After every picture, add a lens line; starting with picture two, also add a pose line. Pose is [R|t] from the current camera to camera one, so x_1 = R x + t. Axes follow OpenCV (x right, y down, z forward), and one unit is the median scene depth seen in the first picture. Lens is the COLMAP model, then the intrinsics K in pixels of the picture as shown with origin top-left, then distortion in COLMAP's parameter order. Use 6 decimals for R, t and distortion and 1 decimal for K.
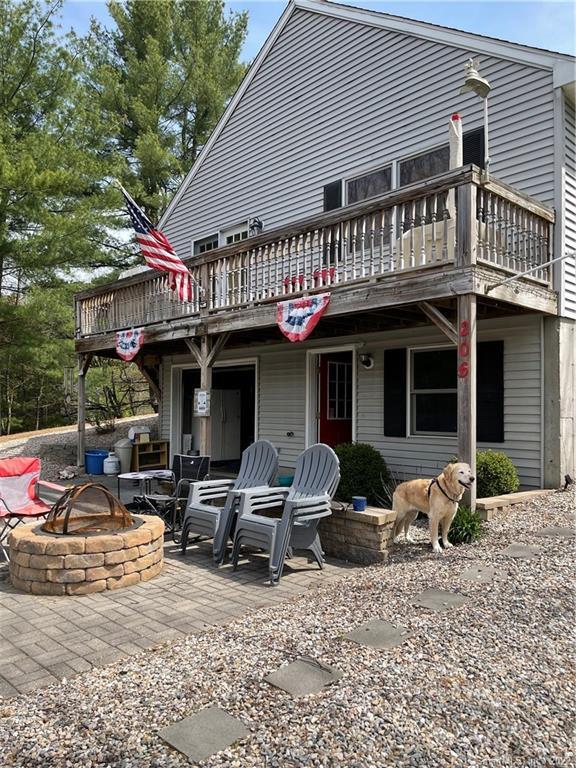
lens RADIAL K [[577.2, 0, 288.0], [0, 577.2, 404.2], [0, 0, 1]] dist [0.075500, -0.133747]
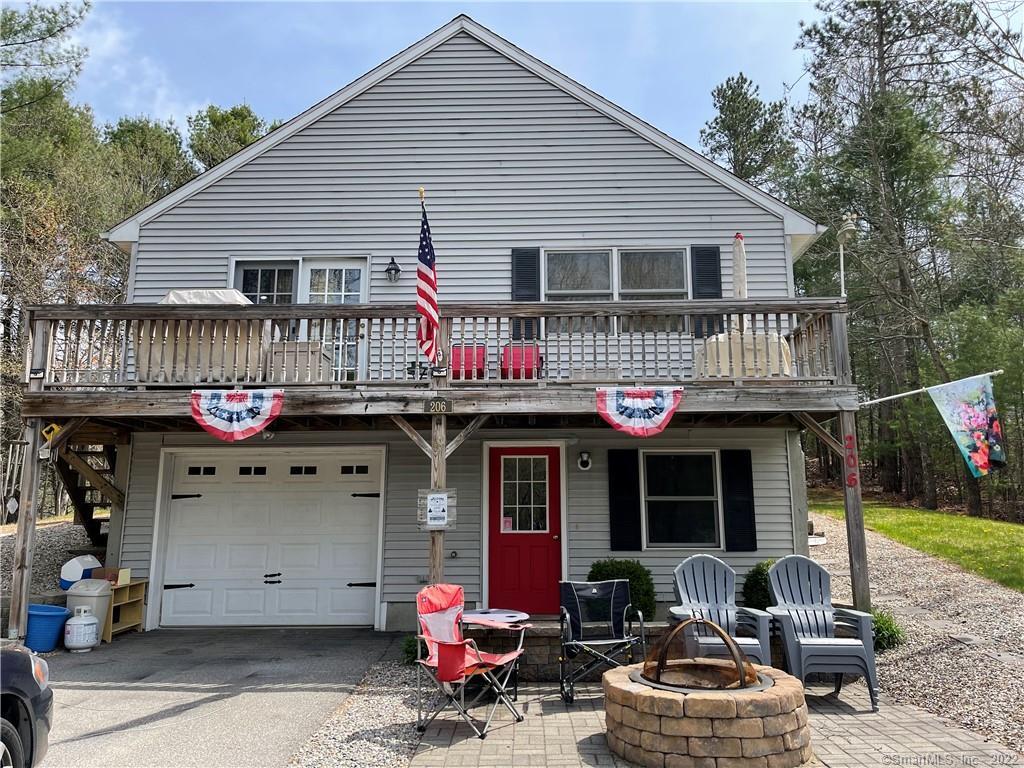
lens RADIAL K [[776.4, 0, 512.0], [0, 776.4, 384.0], [0, 0, 1]] dist [0.067094, -0.100599]
pose [[0.707247, 0.115144, 0.697527, -0.759416], [0.002122, 0.986297, -0.164965, 0.002305], [-0.706963, 0.118151, 0.697311, 0.265775]]
